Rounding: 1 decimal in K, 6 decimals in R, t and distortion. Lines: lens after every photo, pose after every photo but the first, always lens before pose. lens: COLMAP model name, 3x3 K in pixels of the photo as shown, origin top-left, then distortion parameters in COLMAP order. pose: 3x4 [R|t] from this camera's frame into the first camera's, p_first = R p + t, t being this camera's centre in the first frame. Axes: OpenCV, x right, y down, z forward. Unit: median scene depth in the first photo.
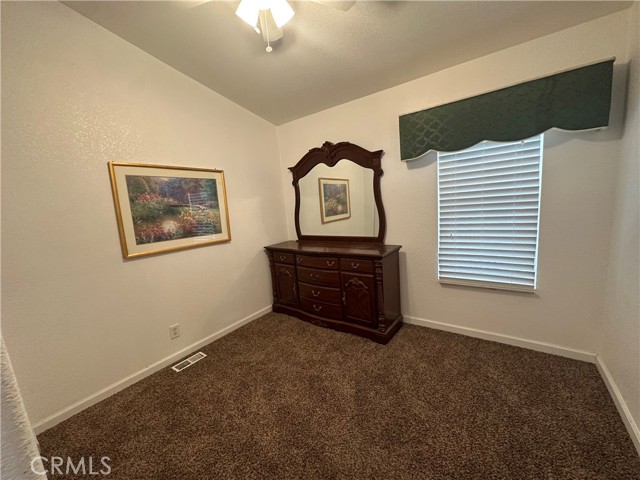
lens RADIAL K [[254.5, 0, 320.0], [0, 254.5, 240.0], [0, 0, 1]] dist [-0.000067, -0.000035]
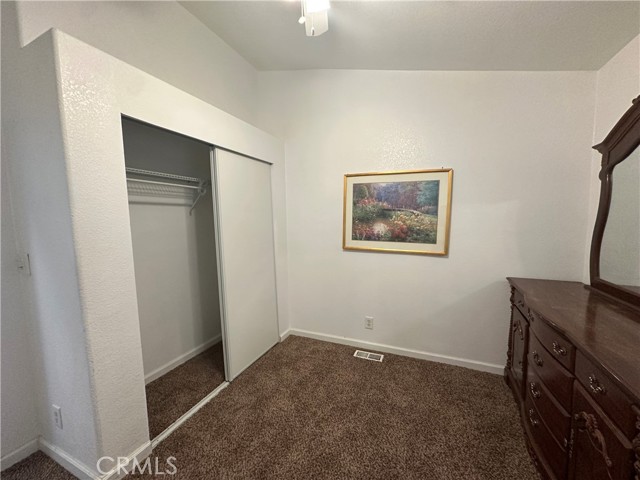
lens RADIAL K [[254.5, 0, 320.0], [0, 254.5, 240.0], [0, 0, 1]] dist [-0.000067, -0.000035]
pose [[0.224282, 0.162448, -0.960889, 0.380612], [-0.155746, 0.979310, 0.129209, -0.101261], [0.961998, 0.120676, 0.244942, 0.477896]]
